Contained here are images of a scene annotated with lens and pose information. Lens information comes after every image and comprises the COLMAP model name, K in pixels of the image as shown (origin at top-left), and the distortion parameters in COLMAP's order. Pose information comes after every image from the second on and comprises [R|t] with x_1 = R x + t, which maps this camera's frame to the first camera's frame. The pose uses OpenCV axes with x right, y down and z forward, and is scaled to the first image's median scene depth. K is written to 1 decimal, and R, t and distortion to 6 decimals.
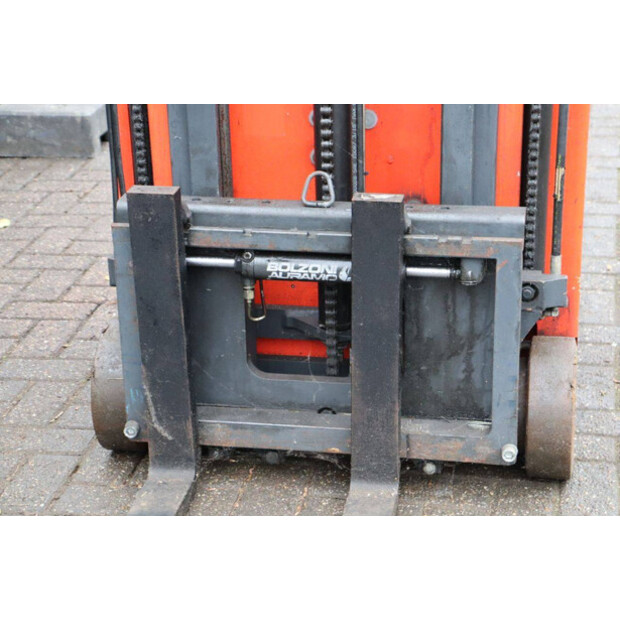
lens RADIAL K [[1471.2, 0, 310.0], [0, 1471.2, 310.0], [0, 0, 1]] dist [0.450839, 0.435413]
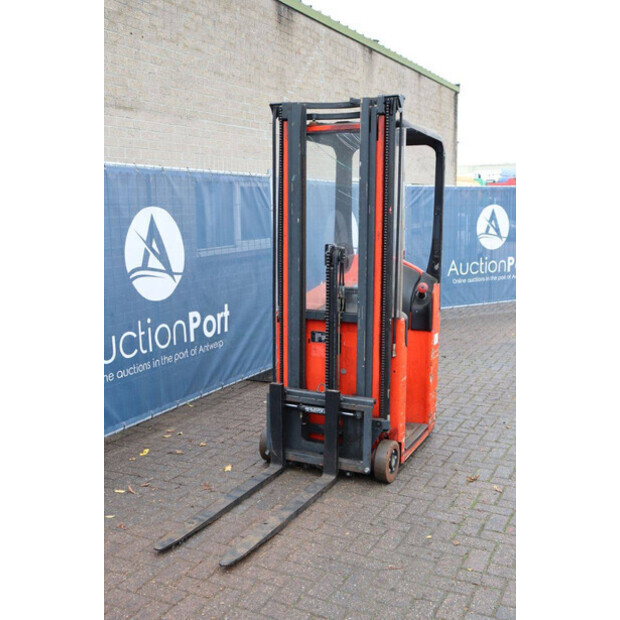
lens RADIAL K [[692.9, 0, 310.0], [0, 692.9, 310.0], [0, 0, 1]] dist [-0.074813, 0.248849]
pose [[0.962410, 0.067890, -0.262980, 0.398711], [-0.128948, 0.966385, -0.222424, 0.109893], [0.239040, 0.247973, 0.938813, -0.619884]]
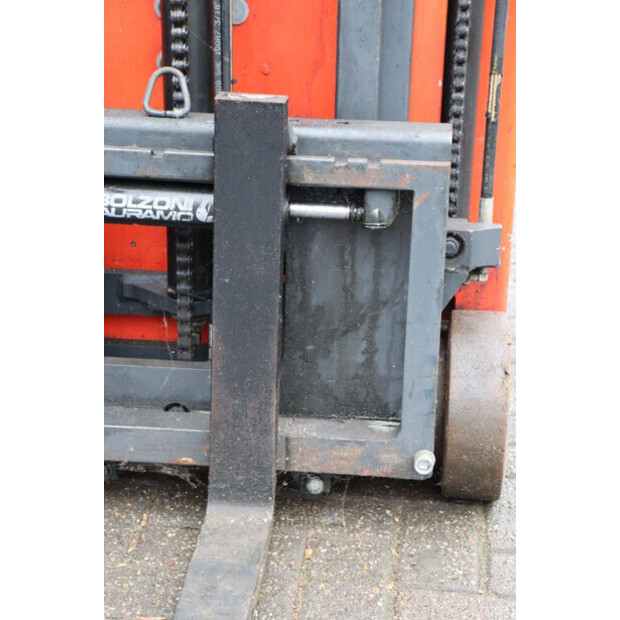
lens RADIAL K [[1471.2, 0, 310.0], [0, 1471.2, 310.0], [0, 0, 1]] dist [0.450839, 0.435413]
pose [[0.995180, 0.012761, 0.097227, 0.005439], [-0.009157, 0.999258, -0.037424, 0.048424], [-0.097632, 0.036354, 0.994558, 0.272061]]
